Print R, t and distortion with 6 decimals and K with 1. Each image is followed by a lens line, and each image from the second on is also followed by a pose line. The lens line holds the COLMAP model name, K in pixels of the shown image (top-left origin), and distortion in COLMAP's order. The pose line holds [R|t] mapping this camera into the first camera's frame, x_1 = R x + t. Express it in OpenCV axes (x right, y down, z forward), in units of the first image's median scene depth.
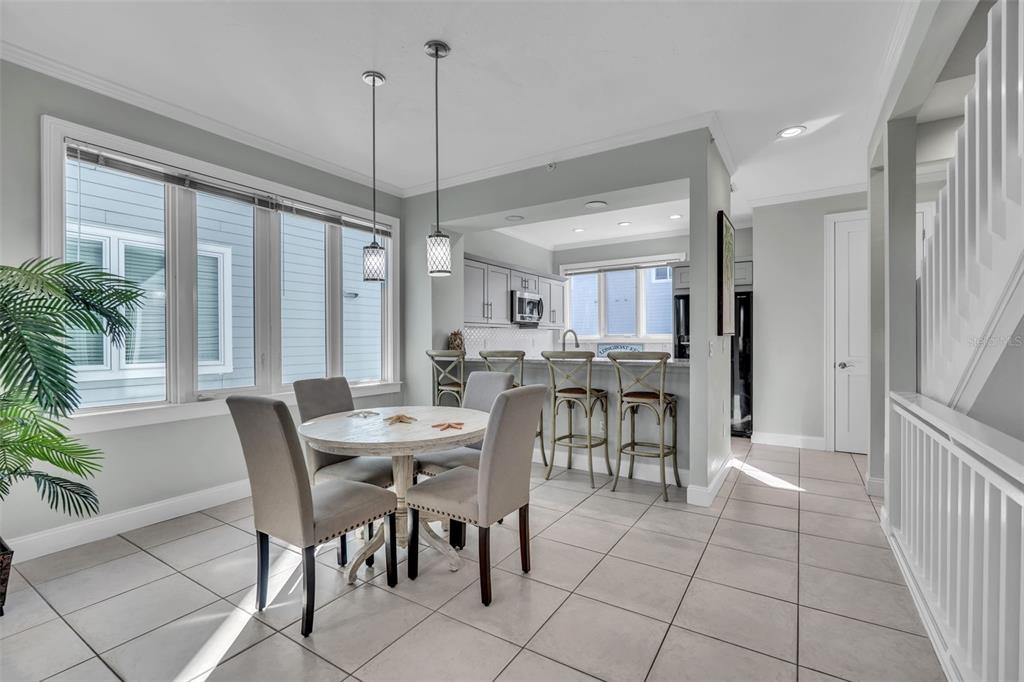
lens RADIAL K [[453.8, 0, 511.5], [0, 453.8, 339.2], [0, 0, 1]] dist [0.001299, -0.000191]
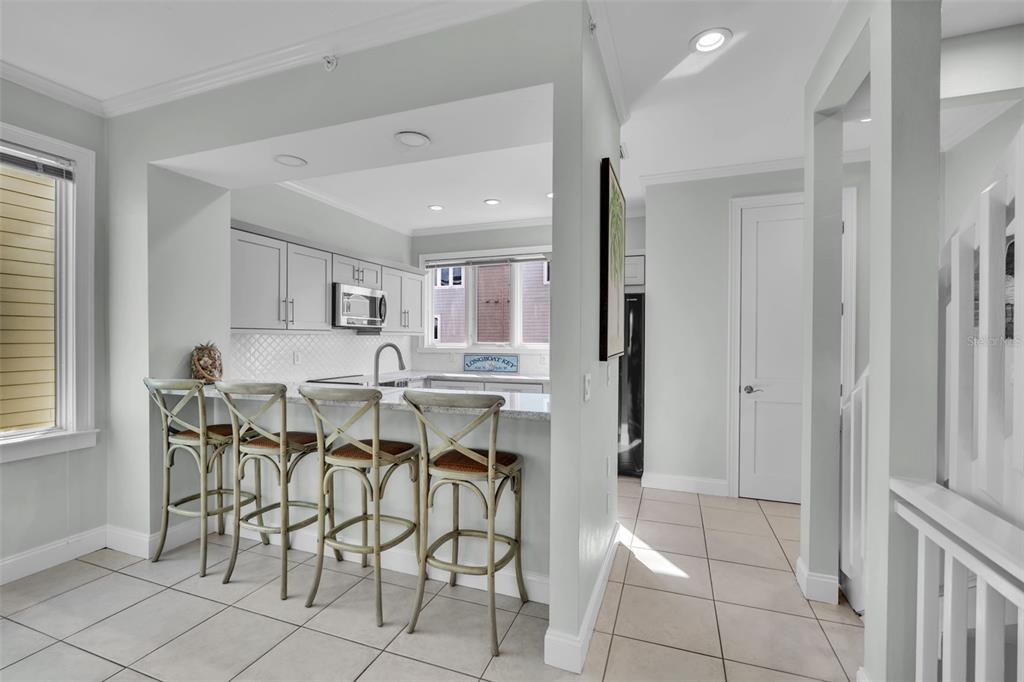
lens RADIAL K [[453.8, 0, 504.9], [0, 453.8, 341.1], [0, 0, 1]] dist [0.001299, -0.000191]
pose [[0.979030, 0.006475, 0.203612, 0.150701], [-0.007655, 0.999958, 0.005004, -0.027478], [-0.203572, -0.006458, 0.979039, 0.313436]]
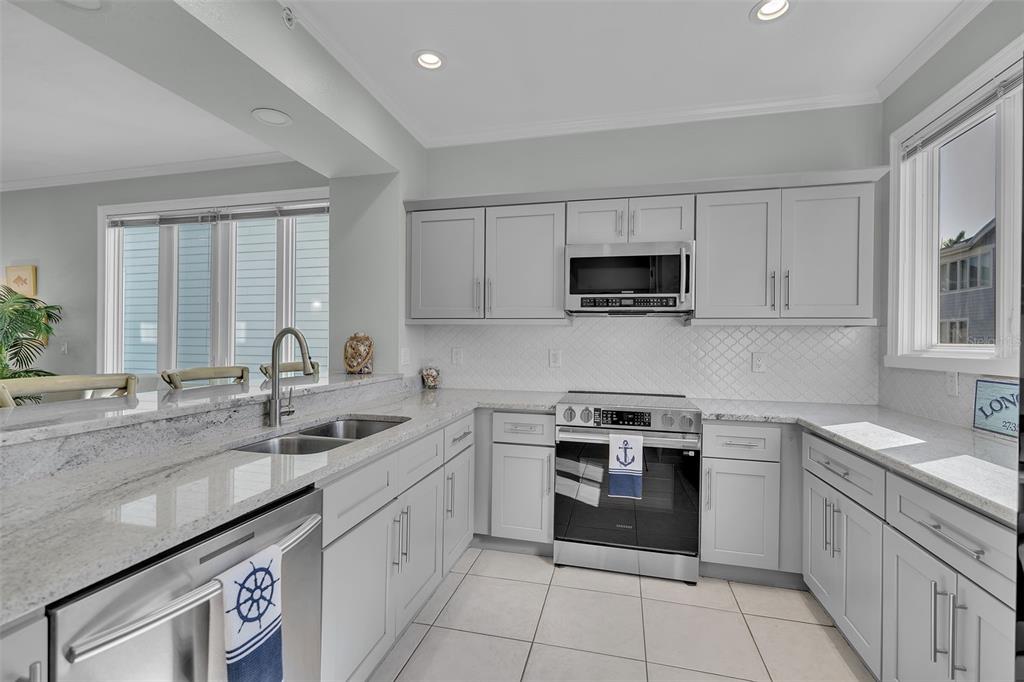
lens RADIAL K [[453.8, 0, 510.1], [0, 453.8, 341.5], [0, 0, 1]] dist [0.001299, -0.000191]
pose [[0.309481, 0.011341, -0.950838, 0.543654], [-0.013305, 0.999883, 0.007595, -0.014813], [0.950813, 0.010300, 0.309596, 1.009569]]
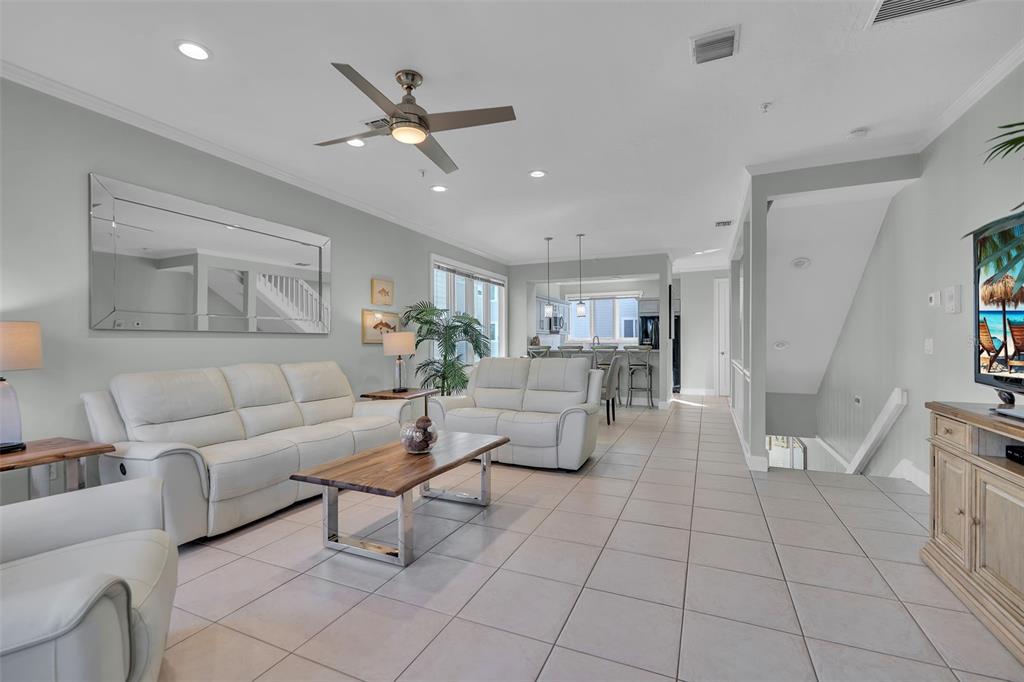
lens RADIAL K [[453.8, 0, 510.0], [0, 453.8, 337.6], [0, 0, 1]] dist [0.001299, -0.000191]
pose [[0.988289, -0.001286, 0.152587, -0.514778], [0.003560, 0.999887, -0.014635, 0.014317], [-0.152551, 0.015007, 0.988182, -0.847260]]
